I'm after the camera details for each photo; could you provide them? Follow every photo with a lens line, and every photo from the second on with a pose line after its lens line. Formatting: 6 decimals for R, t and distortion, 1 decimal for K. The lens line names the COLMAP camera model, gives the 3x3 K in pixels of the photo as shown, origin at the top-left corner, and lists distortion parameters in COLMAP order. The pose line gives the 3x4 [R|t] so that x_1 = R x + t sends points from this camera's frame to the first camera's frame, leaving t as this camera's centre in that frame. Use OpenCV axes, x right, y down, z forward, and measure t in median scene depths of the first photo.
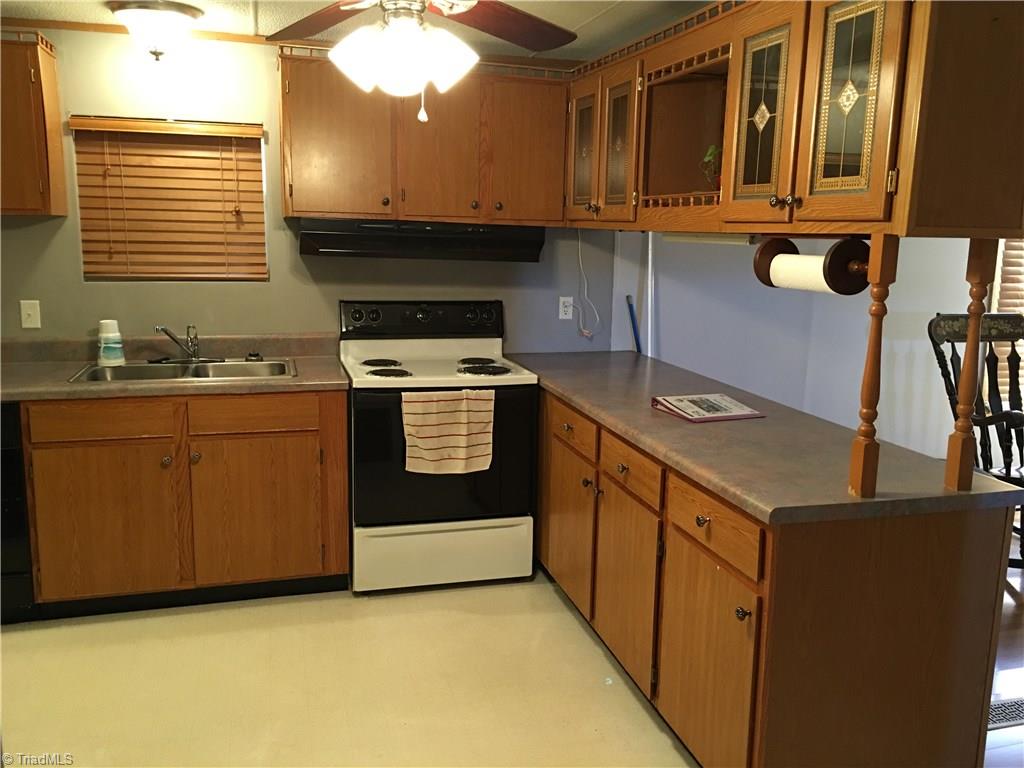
lens RADIAL K [[865.1, 0, 512.1], [0, 865.1, 384.3], [0, 0, 1]] dist [0.058433, -0.079938]
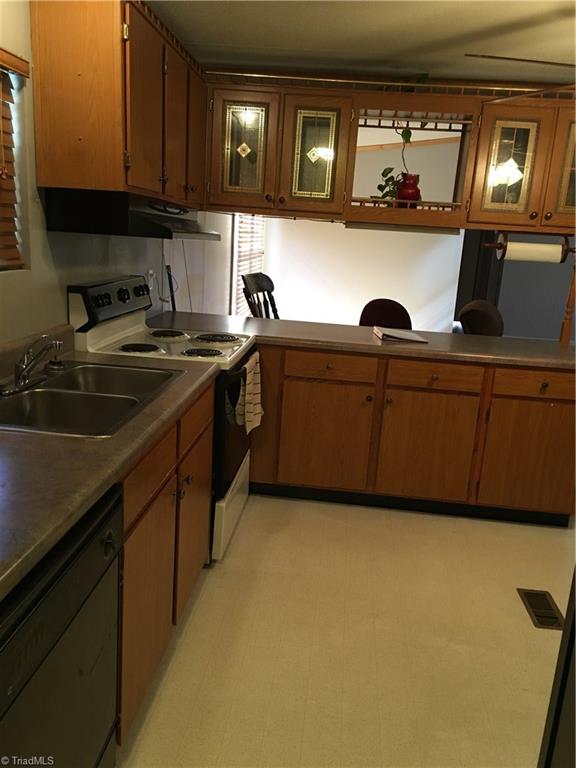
lens RADIAL K [[648.9, 0, 288.9], [0, 648.9, 387.5], [0, 0, 1]] dist [0.058433, -0.079938]
pose [[0.357352, -0.216571, 0.908513, -1.217025], [0.107353, 0.975821, 0.190390, -0.161706], [-0.927779, 0.029495, 0.371962, 0.920262]]
